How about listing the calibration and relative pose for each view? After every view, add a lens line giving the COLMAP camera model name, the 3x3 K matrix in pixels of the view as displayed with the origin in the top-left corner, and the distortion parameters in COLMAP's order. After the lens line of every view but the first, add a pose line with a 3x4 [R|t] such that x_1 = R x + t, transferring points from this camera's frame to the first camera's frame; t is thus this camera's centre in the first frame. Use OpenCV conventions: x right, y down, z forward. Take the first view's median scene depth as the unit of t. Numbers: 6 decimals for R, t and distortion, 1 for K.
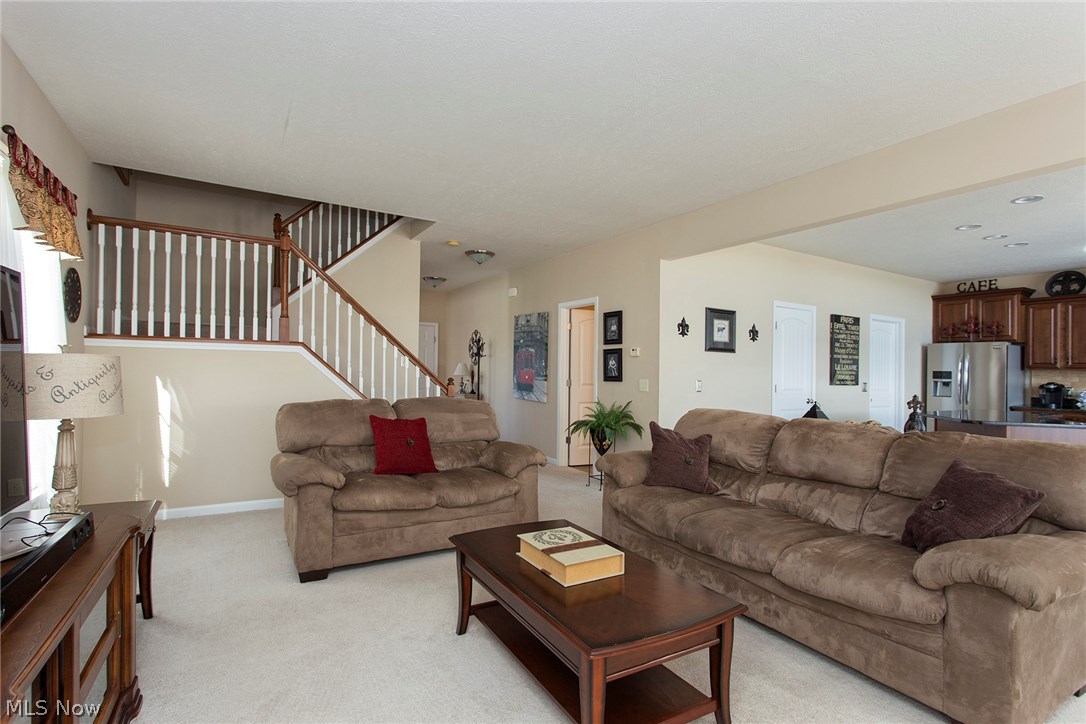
lens RADIAL K [[511.3, 0, 543.3], [0, 511.3, 377.9], [0, 0, 1]] dist [-0.001291, -0.000142]
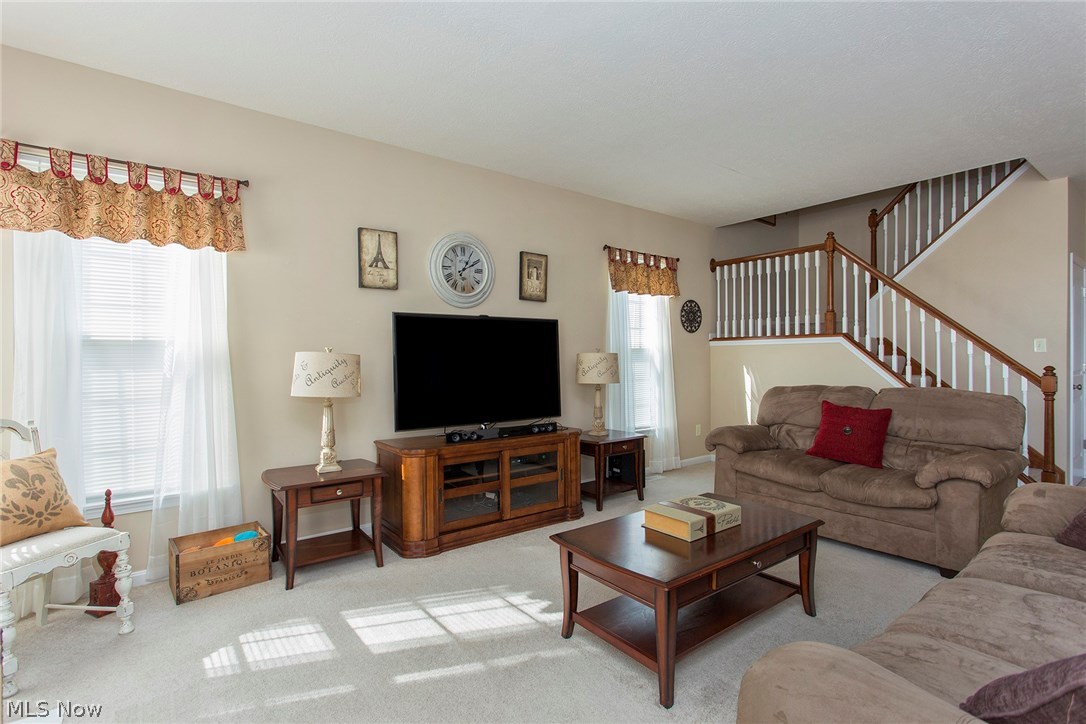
lens RADIAL K [[515.5, 0, 546.2], [0, 515.5, 356.5], [0, 0, 1]] dist [0.001305, 0.000827]
pose [[0.132173, -0.024160, -0.990932, 0.499626], [-0.005172, 0.999672, -0.025063, 0.009559], [0.991213, 0.008438, 0.132005, 0.231405]]
